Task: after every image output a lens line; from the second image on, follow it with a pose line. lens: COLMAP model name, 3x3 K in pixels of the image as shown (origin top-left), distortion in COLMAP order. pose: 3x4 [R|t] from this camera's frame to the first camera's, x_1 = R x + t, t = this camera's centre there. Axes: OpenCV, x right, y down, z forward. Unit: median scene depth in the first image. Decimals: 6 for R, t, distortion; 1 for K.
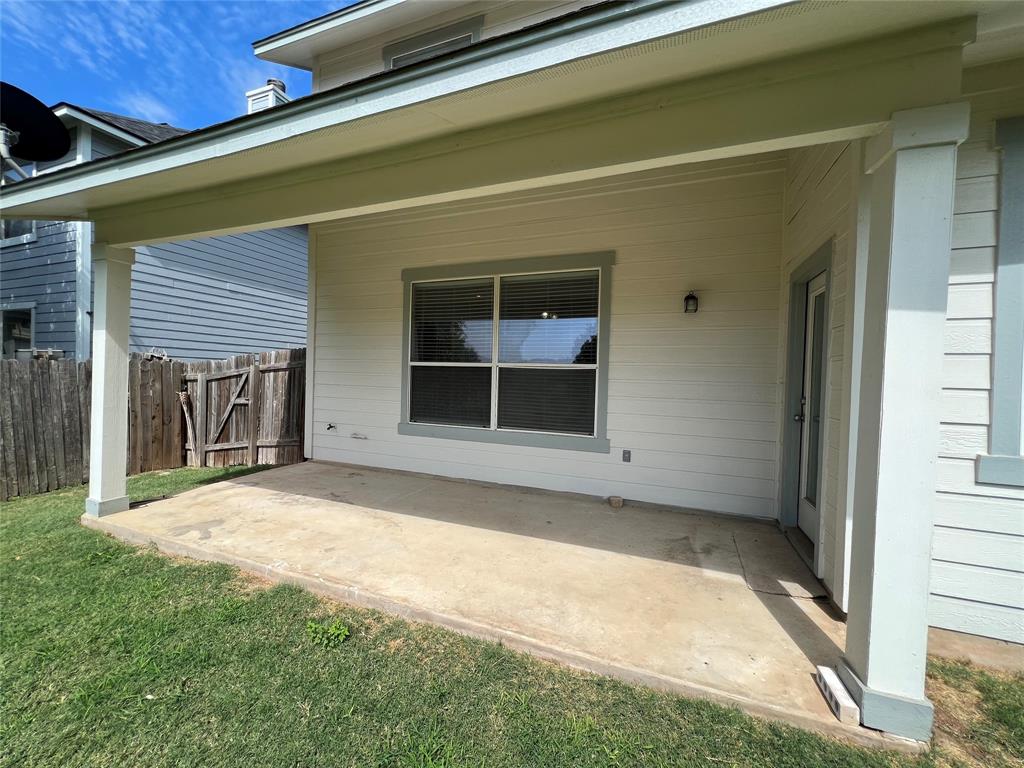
lens RADIAL K [[412.6, 0, 512.0], [0, 412.6, 384.0], [0, 0, 1]] dist [-0.000246, -0.000061]
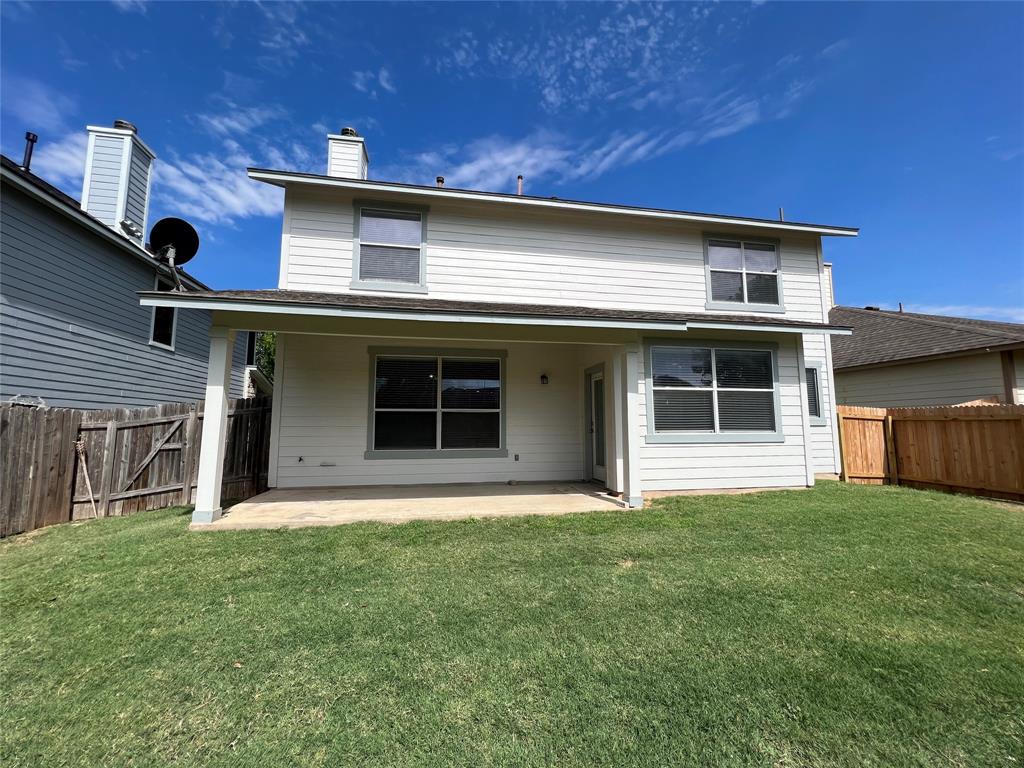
lens RADIAL K [[412.6, 0, 512.0], [0, 412.6, 384.0], [0, 0, 1]] dist [-0.000246, -0.000061]
pose [[0.844363, 0.027348, 0.535073, -0.483967], [0.034758, 0.993796, -0.105644, 0.024343], [-0.534643, 0.107800, 0.838174, -0.387594]]
